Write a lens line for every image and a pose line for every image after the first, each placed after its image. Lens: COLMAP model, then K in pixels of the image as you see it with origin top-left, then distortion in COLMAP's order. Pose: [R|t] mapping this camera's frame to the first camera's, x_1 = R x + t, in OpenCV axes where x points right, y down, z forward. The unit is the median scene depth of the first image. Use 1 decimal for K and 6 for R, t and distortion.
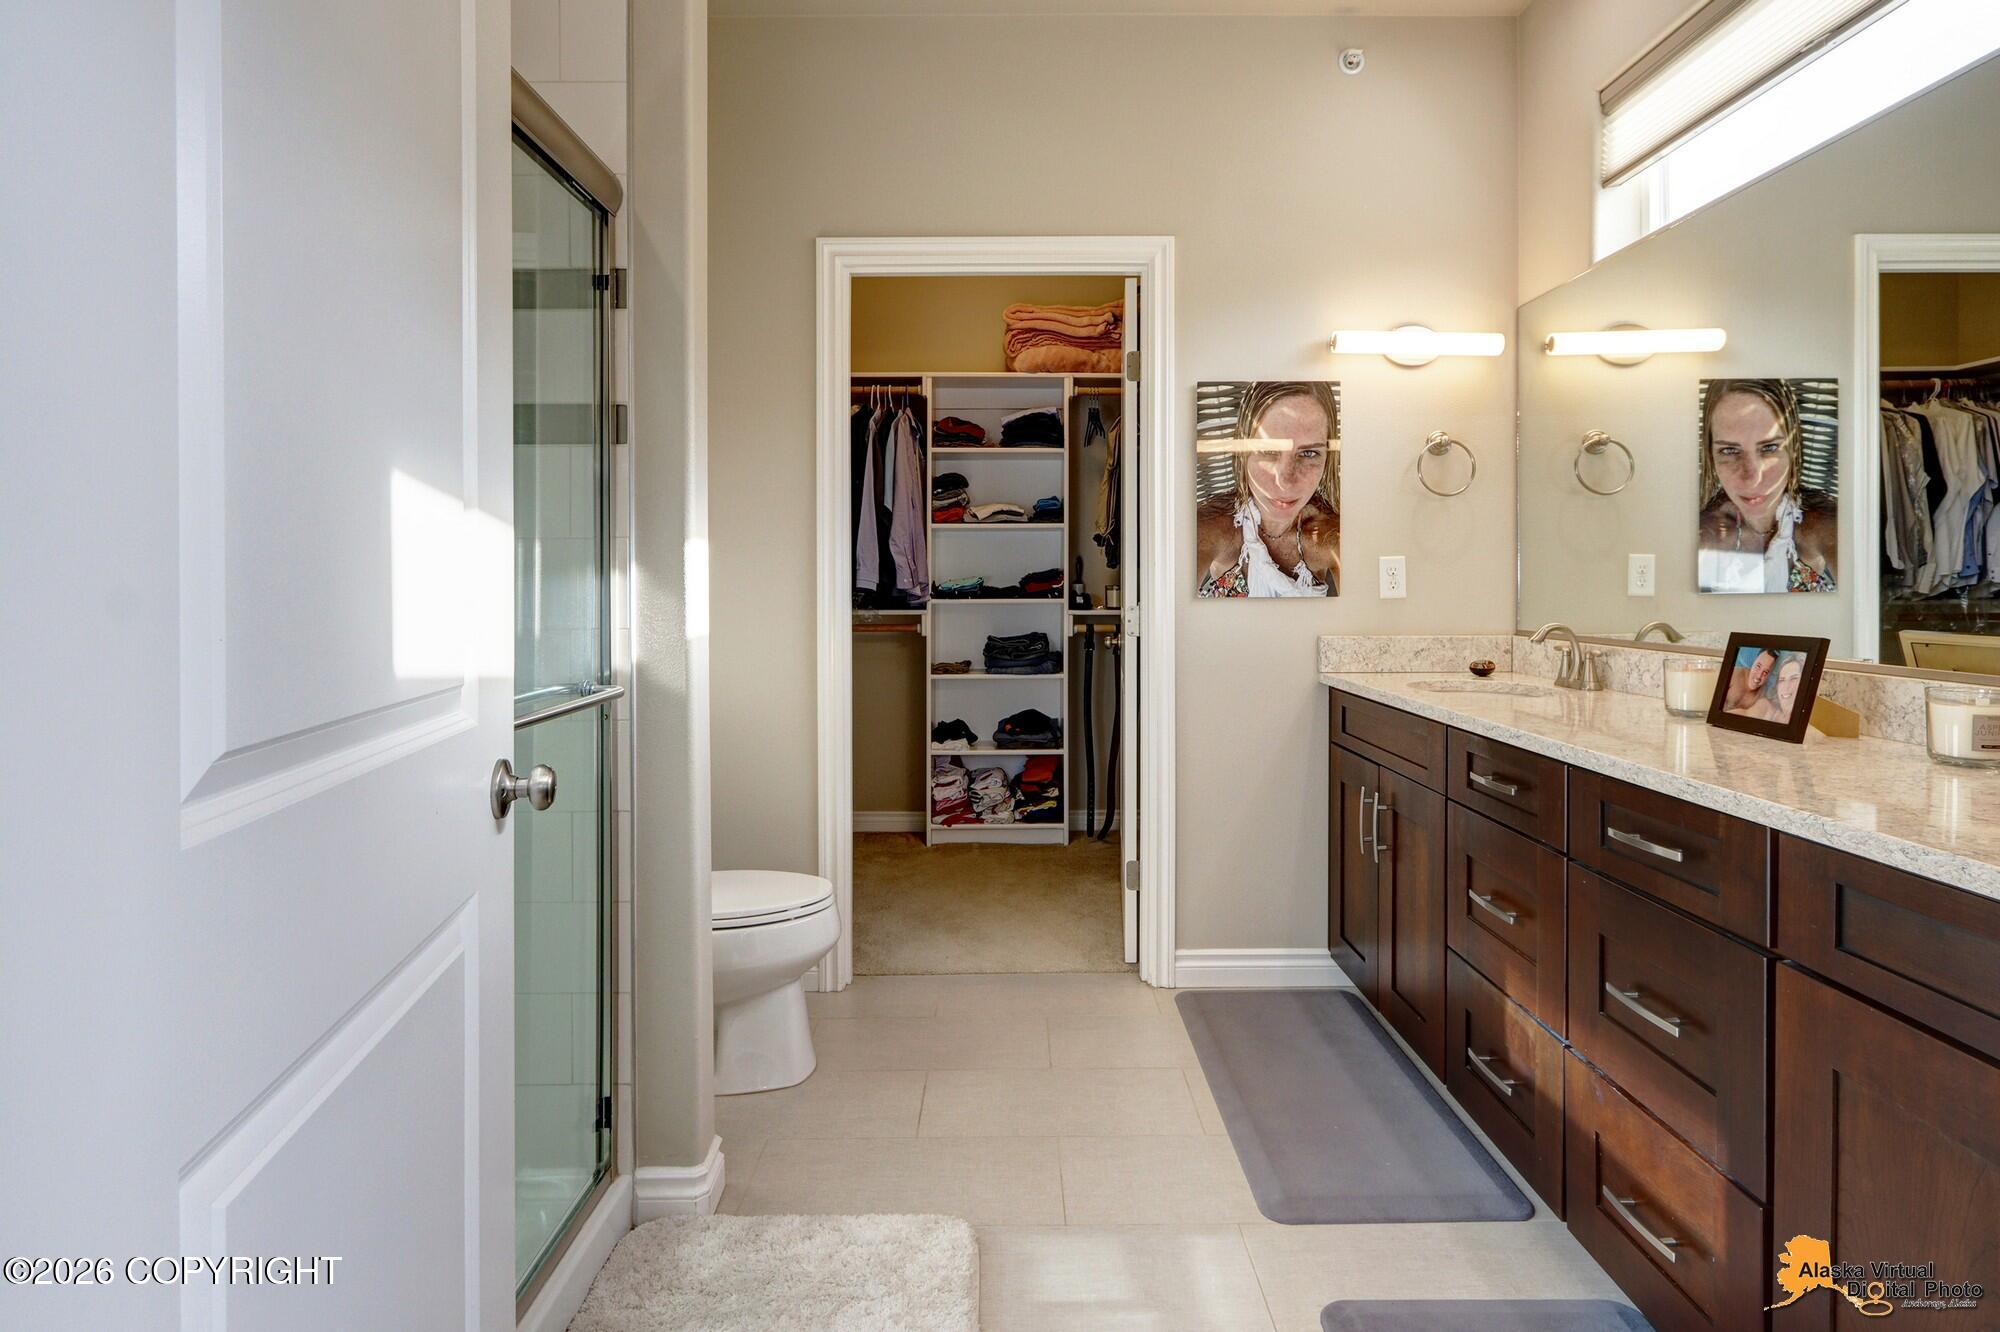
lens RADIAL K [[1047.7, 0, 1009.5], [0, 1047.7, 590.9], [0, 0, 1]] dist [0.001415, 0.000168]
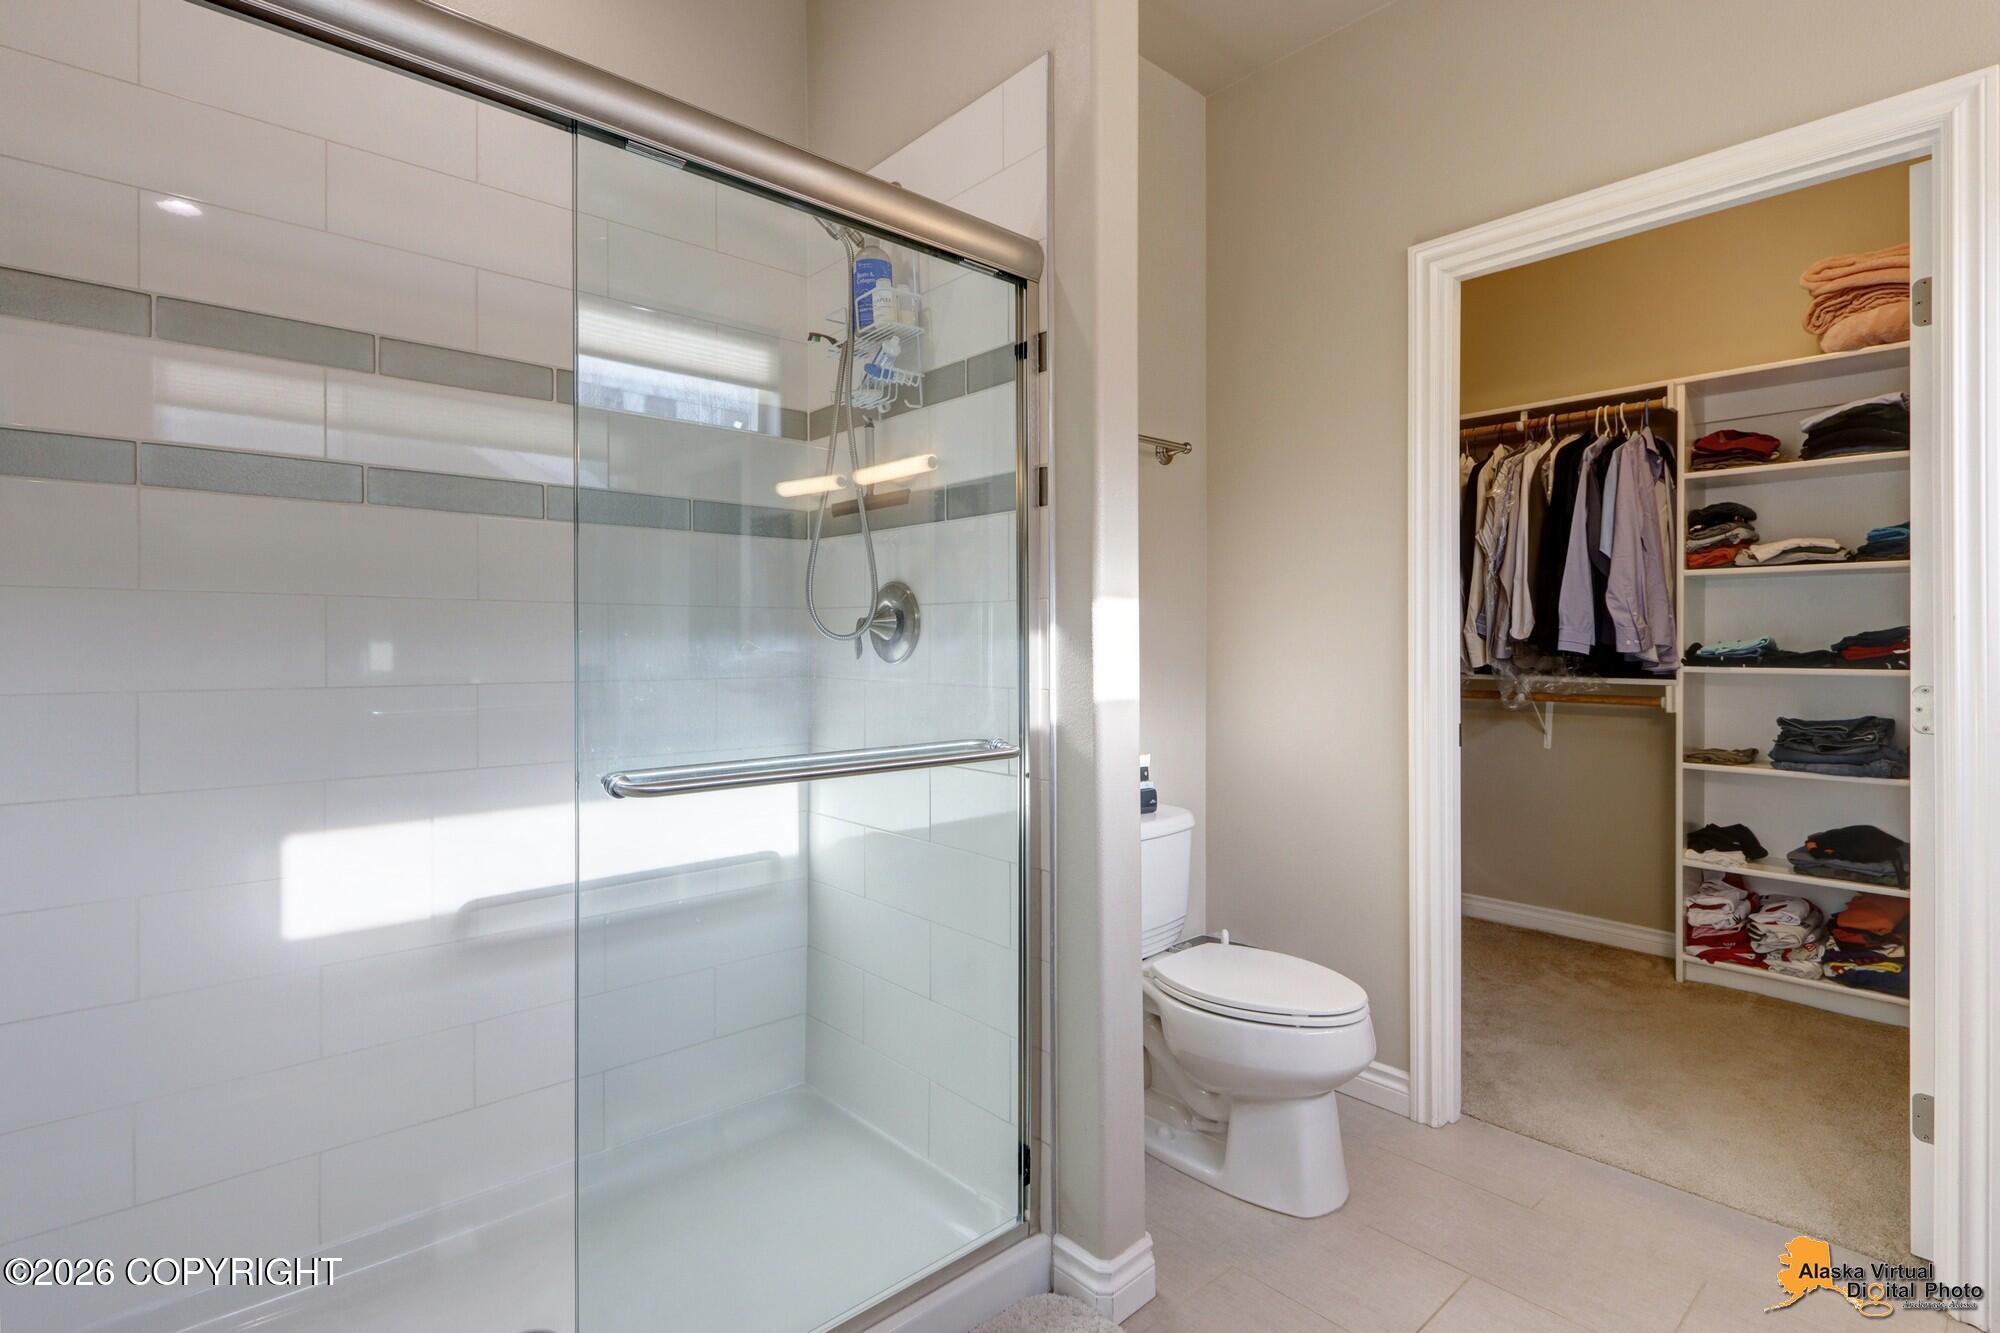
lens RADIAL K [[962.8, 0, 1002.0], [0, 962.8, 639.3], [0, 0, 1]] dist [-0.000216, 0.000152]
pose [[0.673869, 0.002917, -0.738845, 0.114046], [-0.011000, 0.999921, -0.006085, -0.002404], [0.738769, 0.012228, 0.673847, 0.138125]]
